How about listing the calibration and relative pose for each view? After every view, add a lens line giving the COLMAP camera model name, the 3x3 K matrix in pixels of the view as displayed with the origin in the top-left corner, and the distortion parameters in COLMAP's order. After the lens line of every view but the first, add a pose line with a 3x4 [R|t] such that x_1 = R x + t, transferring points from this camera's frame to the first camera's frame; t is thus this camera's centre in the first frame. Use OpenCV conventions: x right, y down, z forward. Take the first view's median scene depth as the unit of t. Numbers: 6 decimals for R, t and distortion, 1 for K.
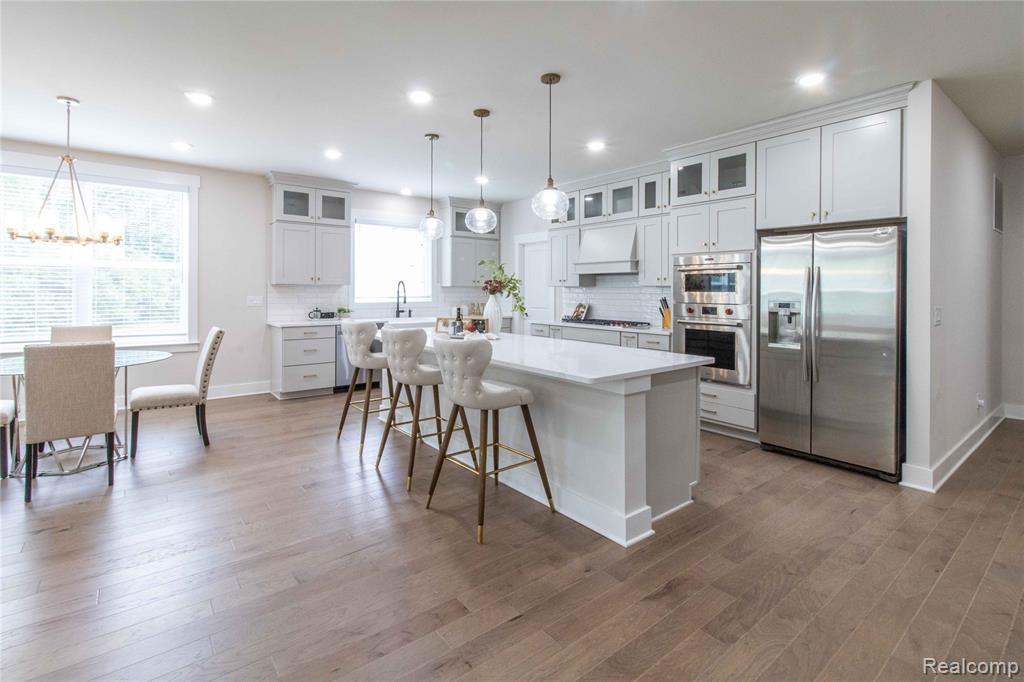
lens RADIAL K [[486.1, 0, 522.6], [0, 486.1, 300.8], [0, 0, 1]] dist [0.002816, -0.000309]
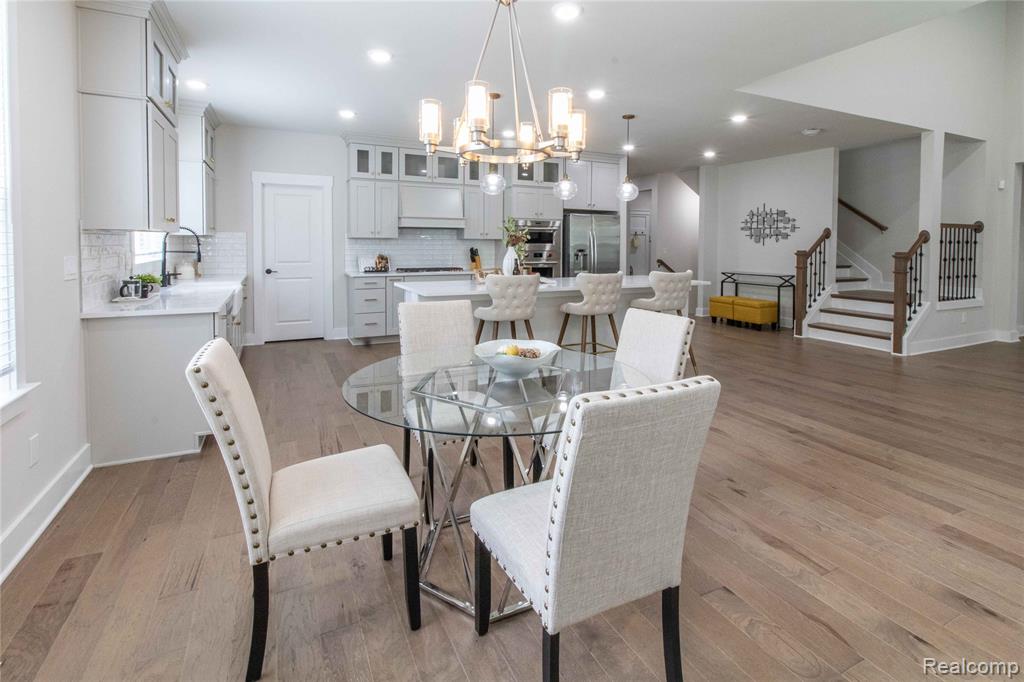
lens RADIAL K [[486.1, 0, 538.8], [0, 486.1, 253.5], [0, 0, 1]] dist [0.002816, -0.000309]
pose [[0.202563, -0.023686, 0.978983, -1.012906], [0.015509, 0.999660, 0.020978, -0.016445], [-0.979146, 0.010934, 0.202862, 0.570230]]
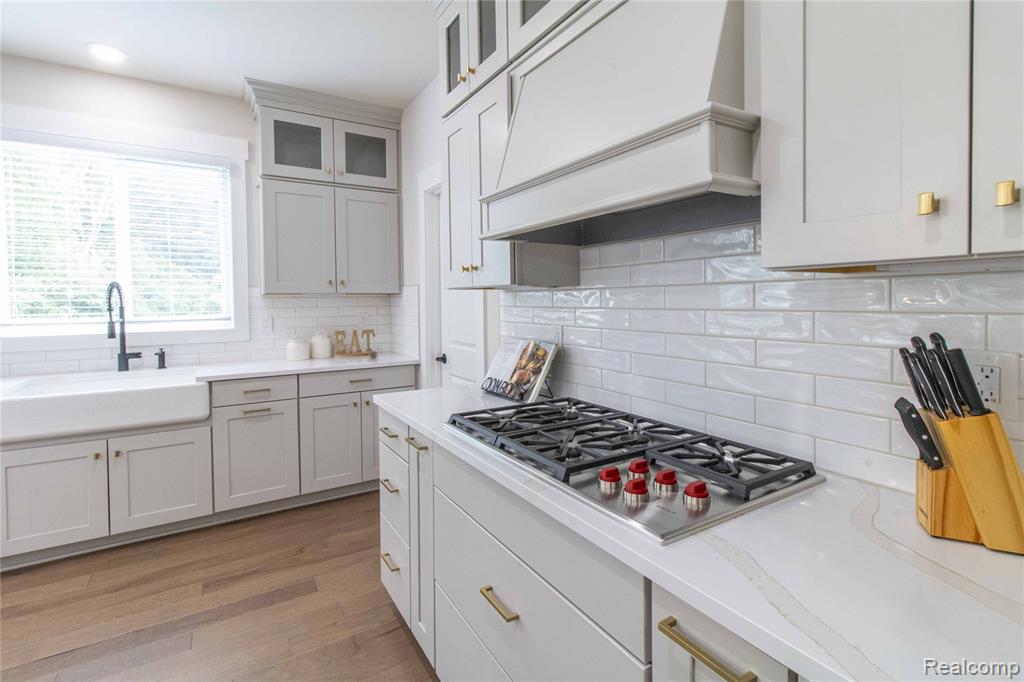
lens RADIAL K [[486.1, 0, 521.6], [0, 486.1, 306.1], [0, 0, 1]] dist [0.002816, -0.000309]
pose [[0.991200, -0.013326, -0.131700, 0.185273], [0.012311, 0.999888, -0.008512, -0.017886], [0.131799, 0.006816, 0.991253, 0.853234]]
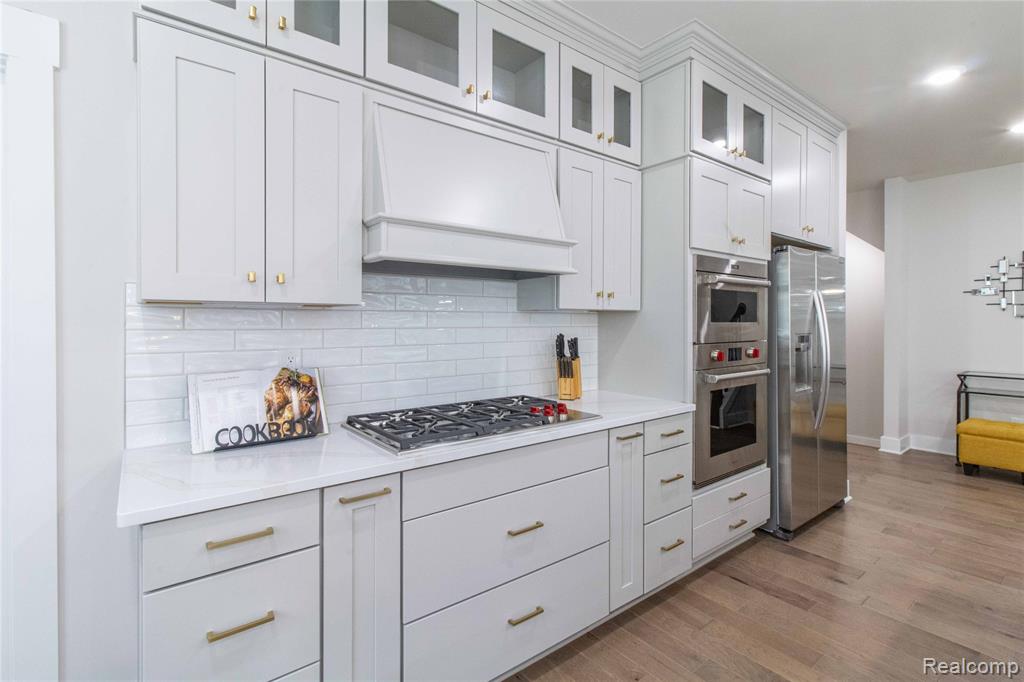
lens RADIAL K [[486.1, 0, 511.6], [0, 486.1, 321.7], [0, 0, 1]] dist [0.002816, -0.000309]
pose [[0.014915, -0.010103, 0.999838, -0.177838], [0.017905, 0.999791, 0.009836, -0.025539], [-0.999728, 0.017755, 0.015092, 1.075306]]
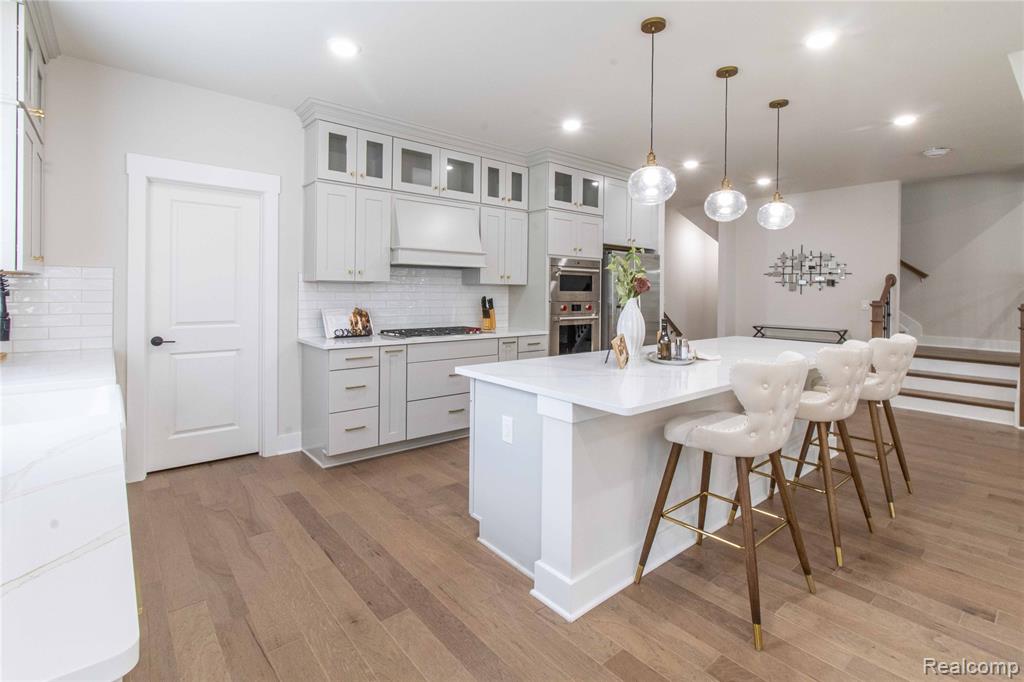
lens RADIAL K [[486.1, 0, 519.7], [0, 486.1, 288.4], [0, 0, 1]] dist [0.002816, -0.000309]
pose [[-0.024543, -0.000825, 0.999698, -0.642399], [0.009665, 0.999953, 0.001062, -0.023582], [-0.999652, 0.009688, -0.024534, 0.989556]]
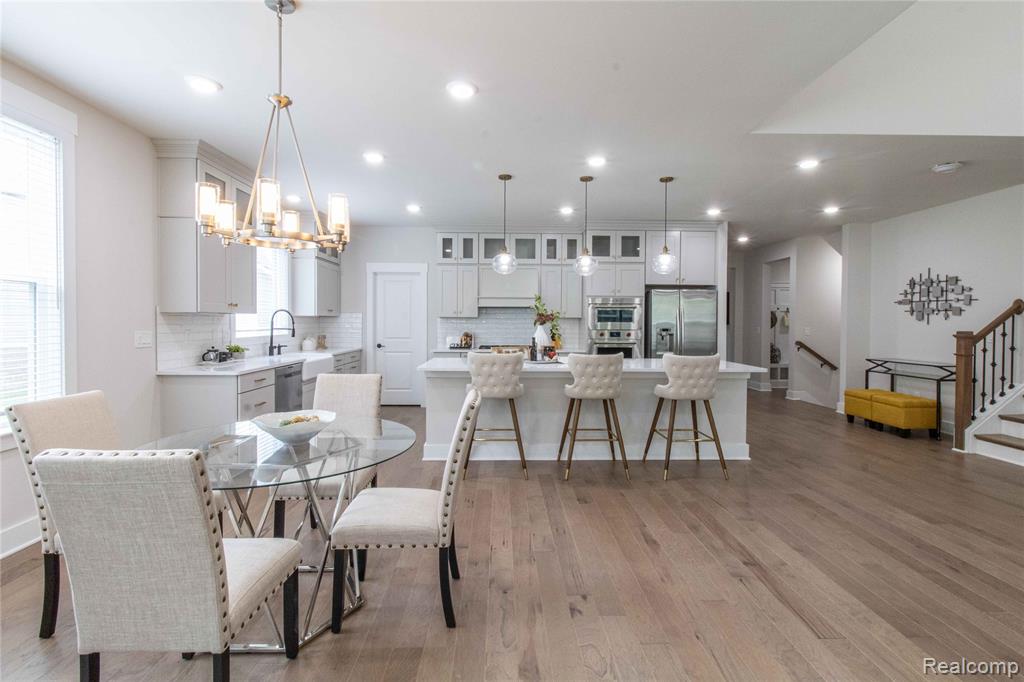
lens RADIAL K [[486.1, 0, 522.4], [0, 486.1, 328.3], [0, 0, 1]] dist [0.002816, -0.000309]
pose [[0.604038, -0.014417, 0.796825, -0.862686], [0.015410, 0.999861, 0.006410, -0.011225], [-0.796806, 0.008407, 0.604176, 0.264889]]
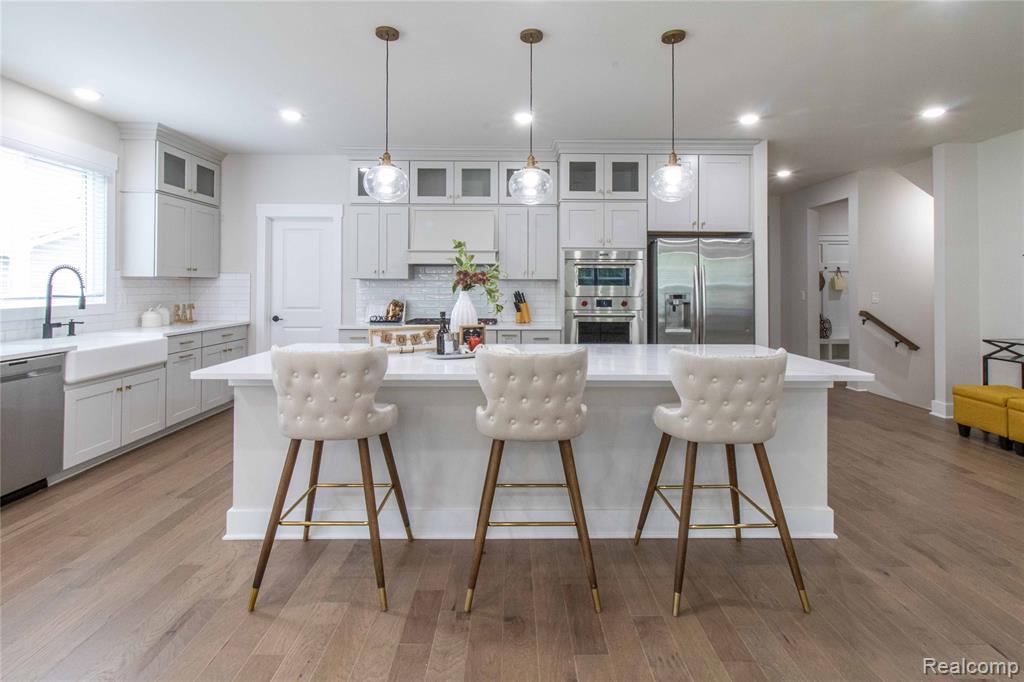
lens RADIAL K [[486.1, 0, 524.0], [0, 486.1, 280.5], [0, 0, 1]] dist [0.002816, -0.000309]
pose [[0.620655, 0.005629, 0.784064, -0.467021], [0.016234, 0.999668, -0.020027, -0.009318], [-0.783916, 0.025158, 0.620357, 0.411090]]
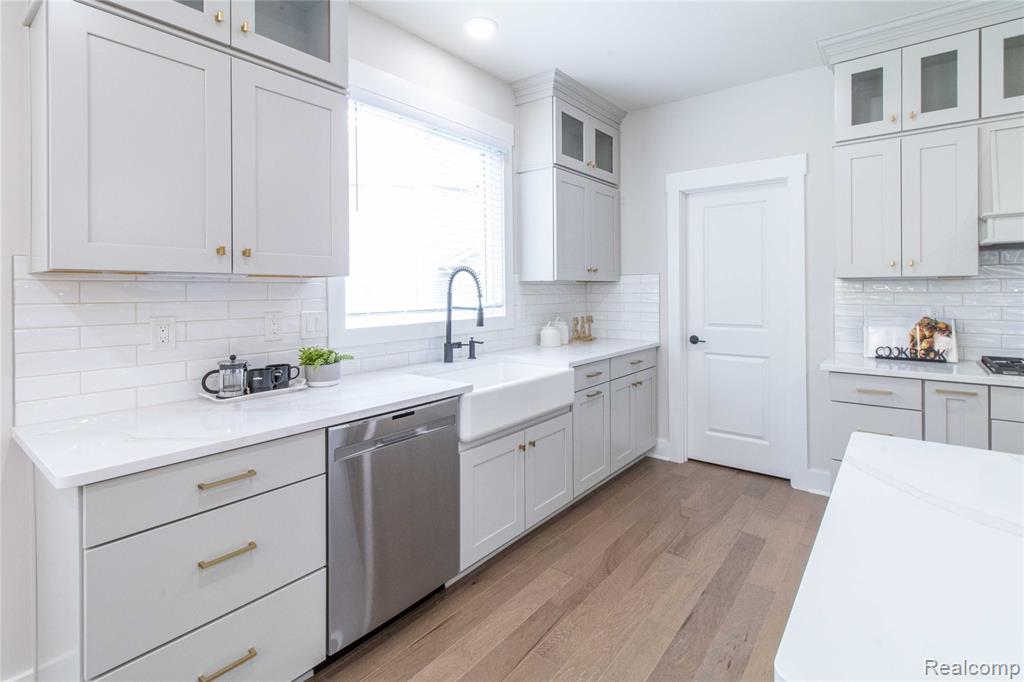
lens RADIAL K [[486.1, 0, 518.5], [0, 486.1, 289.7], [0, 0, 1]] dist [0.002816, -0.000309]
pose [[0.975965, -0.010596, 0.217670, -0.386102], [0.015497, 0.999663, -0.020824, -0.019014], [-0.217376, 0.023696, 0.975800, 0.824320]]
